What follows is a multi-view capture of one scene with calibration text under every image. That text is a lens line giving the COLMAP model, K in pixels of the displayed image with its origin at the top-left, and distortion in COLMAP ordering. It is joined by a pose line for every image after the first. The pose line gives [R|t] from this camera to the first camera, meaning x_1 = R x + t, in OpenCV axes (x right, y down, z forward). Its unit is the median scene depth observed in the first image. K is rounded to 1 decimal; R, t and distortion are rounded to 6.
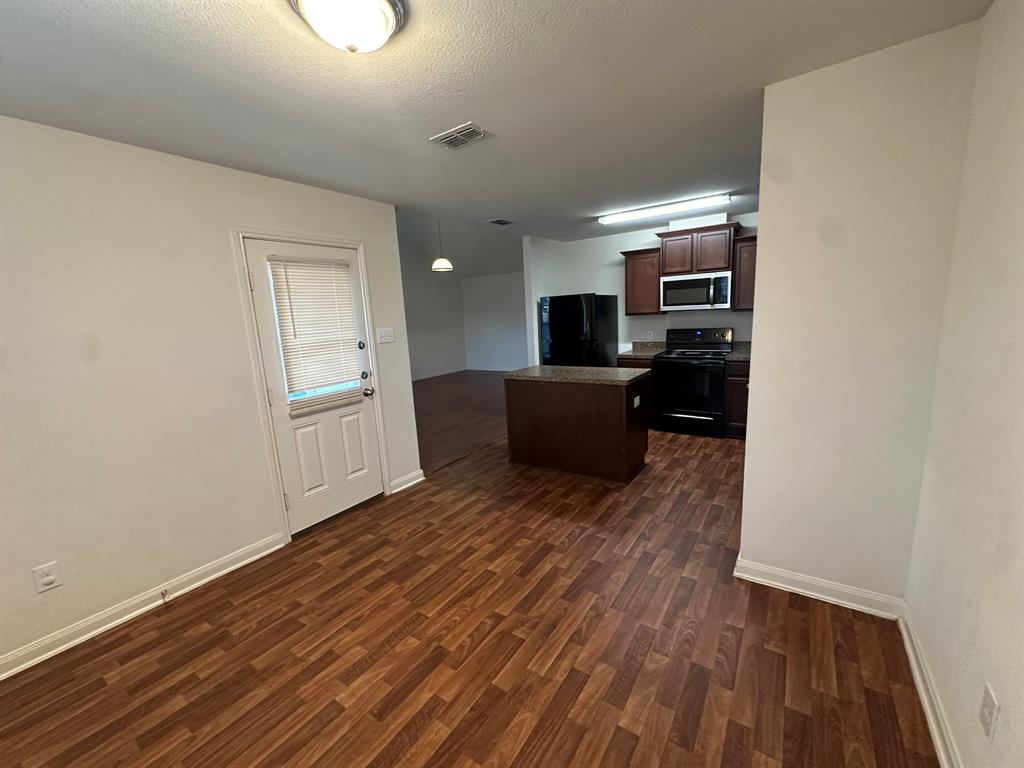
lens RADIAL K [[408.2, 0, 524.6], [0, 408.2, 406.5], [0, 0, 1]] dist [-0.006325, 0.001470]
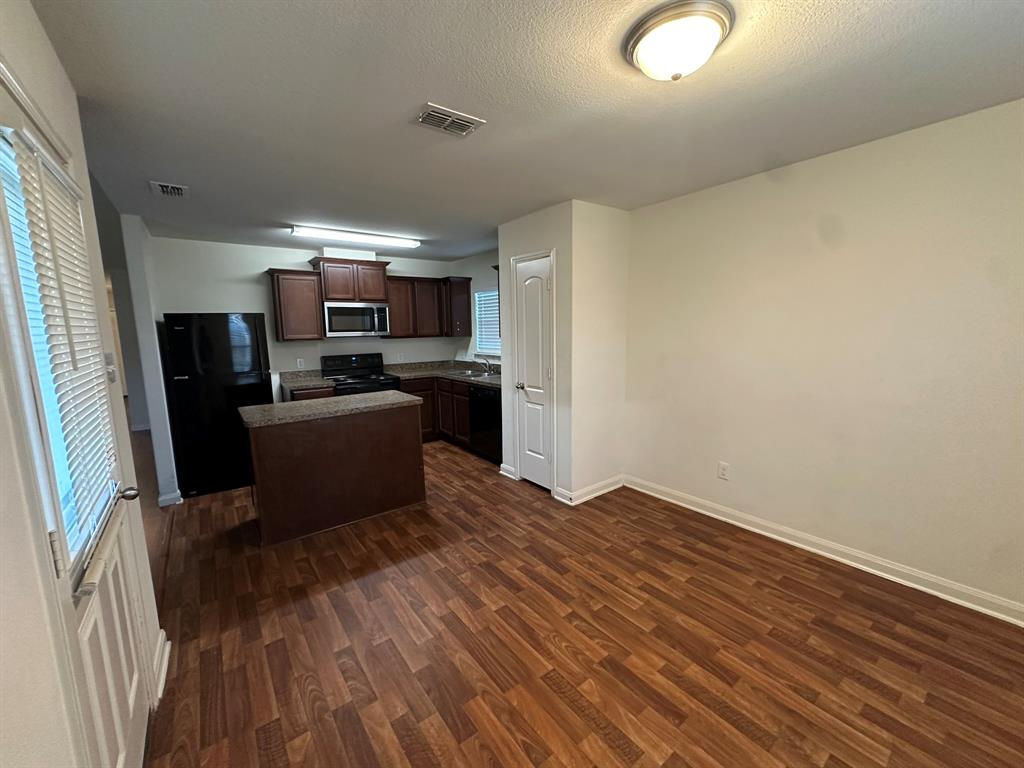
lens RADIAL K [[408.2, 0, 513.2], [0, 408.2, 395.2], [0, 0, 1]] dist [-0.006325, 0.001470]
pose [[0.319973, -0.111121, 0.940888, -0.962355], [0.218981, 0.974881, 0.040665, -0.092489], [-0.921773, 0.193025, 0.336269, 0.649920]]
